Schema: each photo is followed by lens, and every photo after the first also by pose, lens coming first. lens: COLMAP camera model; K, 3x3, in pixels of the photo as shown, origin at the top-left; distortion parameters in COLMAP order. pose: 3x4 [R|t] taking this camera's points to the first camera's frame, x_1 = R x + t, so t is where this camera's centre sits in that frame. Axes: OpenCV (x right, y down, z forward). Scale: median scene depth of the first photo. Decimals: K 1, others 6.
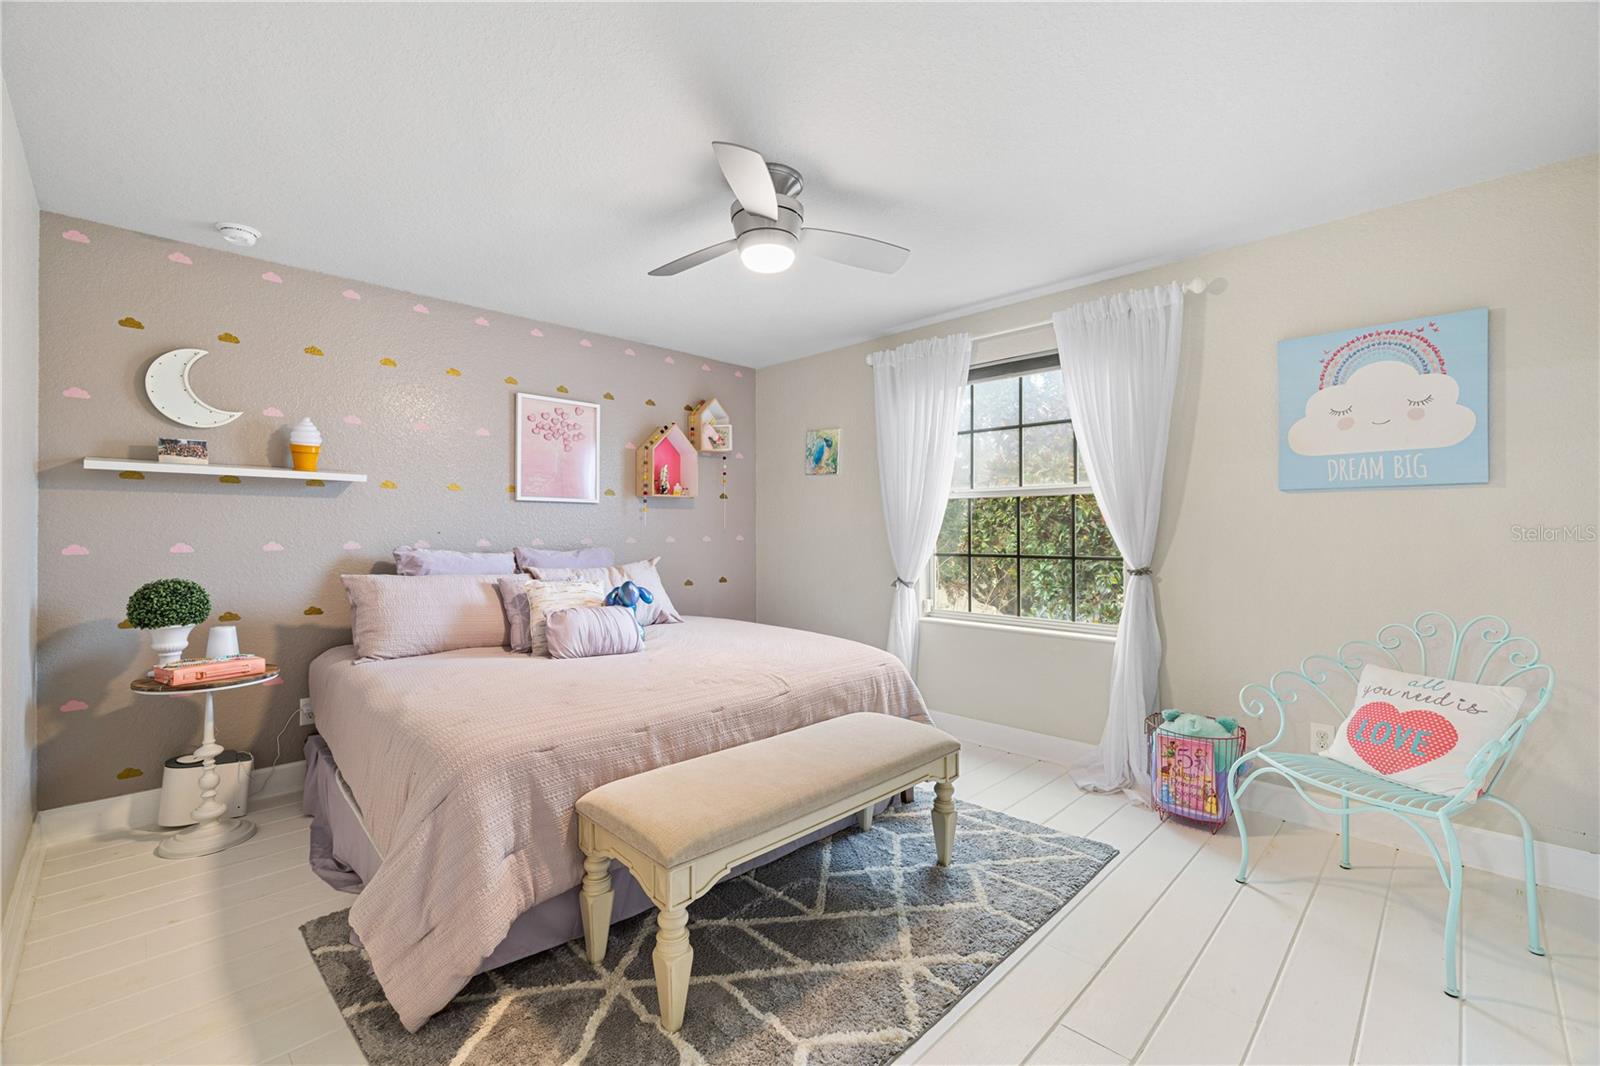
lens RADIAL K [[664.4, 0, 801.2], [0, 664.4, 527.0], [0, 0, 1]] dist [-0.002488, 0.000252]
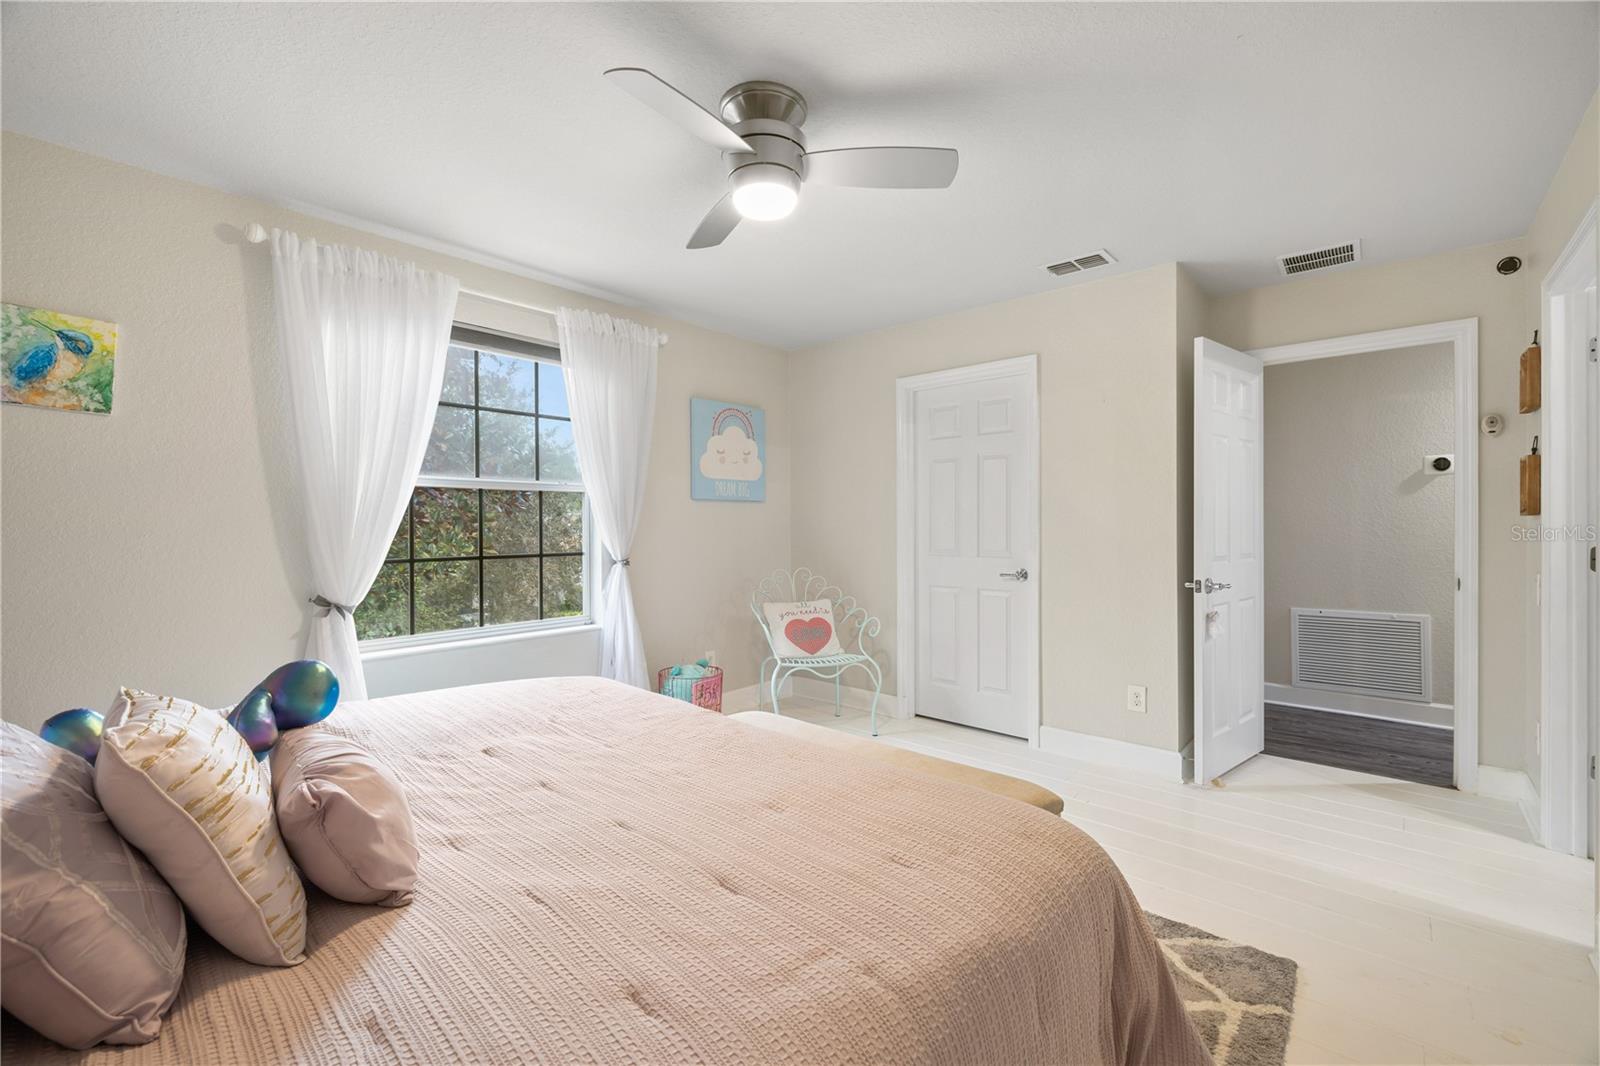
lens RADIAL K [[664.4, 0, 801.2], [0, 664.4, 527.0], [0, 0, 1]] dist [-0.002488, 0.000252]
pose [[-0.051536, -0.003938, 0.998663, -0.621050], [-0.002994, 0.999988, 0.003789, 0.000126], [-0.998667, -0.002795, -0.051547, 0.690873]]
